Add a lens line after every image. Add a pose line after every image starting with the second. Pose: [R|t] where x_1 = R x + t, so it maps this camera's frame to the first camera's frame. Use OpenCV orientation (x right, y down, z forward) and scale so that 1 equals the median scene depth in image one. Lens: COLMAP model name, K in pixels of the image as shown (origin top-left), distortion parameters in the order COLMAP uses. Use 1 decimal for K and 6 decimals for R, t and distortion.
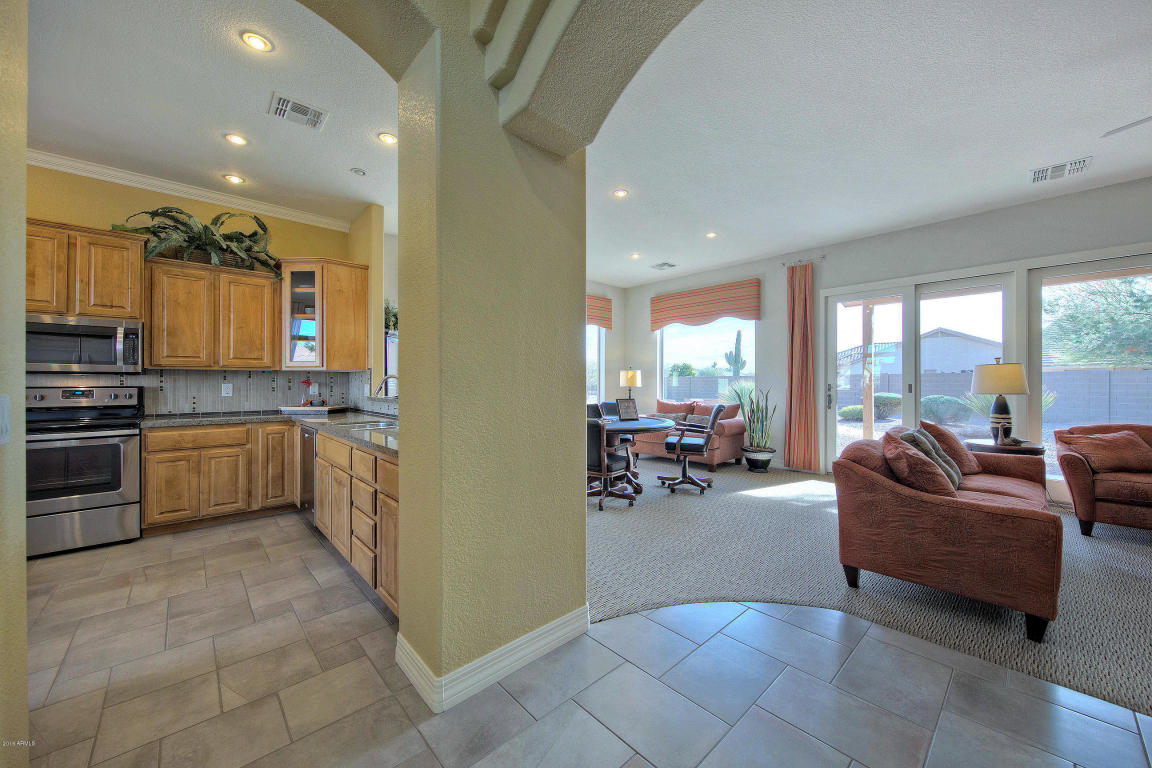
lens RADIAL K [[412.8, 0, 578.8], [0, 412.8, 380.2], [0, 0, 1]] dist [0.000002, -0.002030]
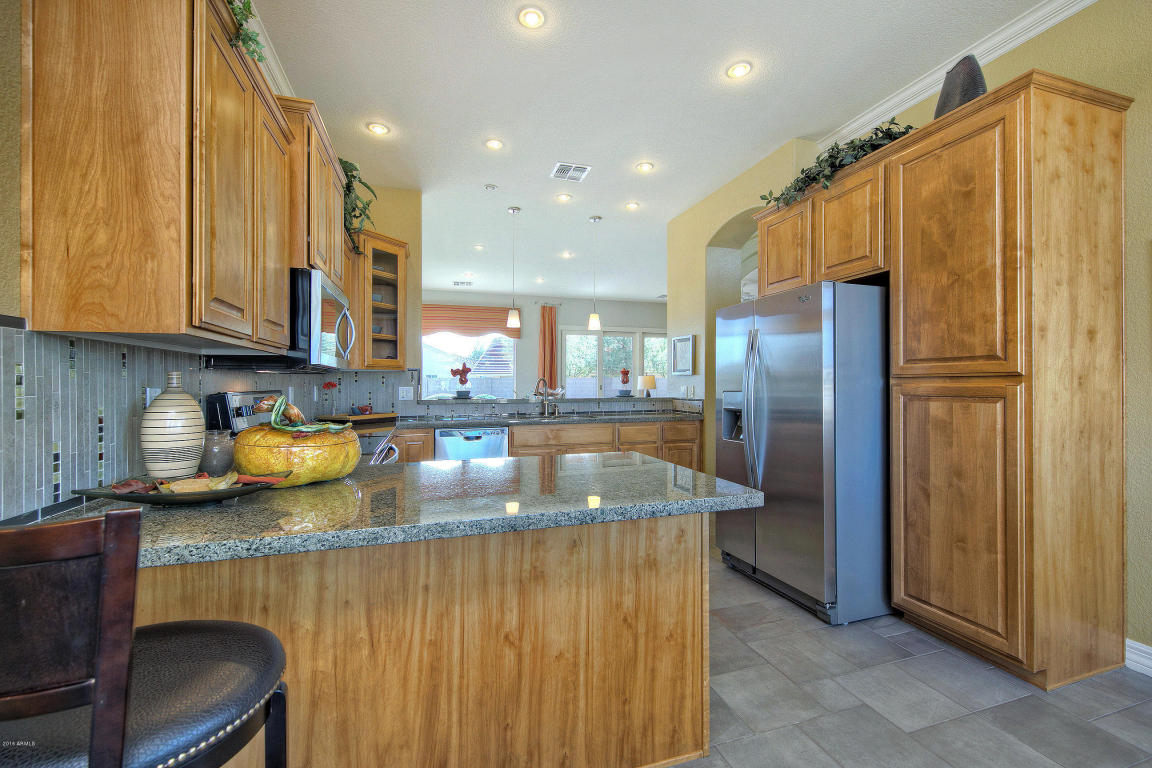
lens RADIAL K [[468.4, 0, 564.1], [0, 468.4, 386.9], [0, 0, 1]] dist [-0.001636, -0.001533]
pose [[0.457191, -0.005991, 0.889349, -1.419547], [0.000614, 0.999979, 0.006421, 0.004348], [-0.889369, -0.002390, 0.457185, 0.258435]]
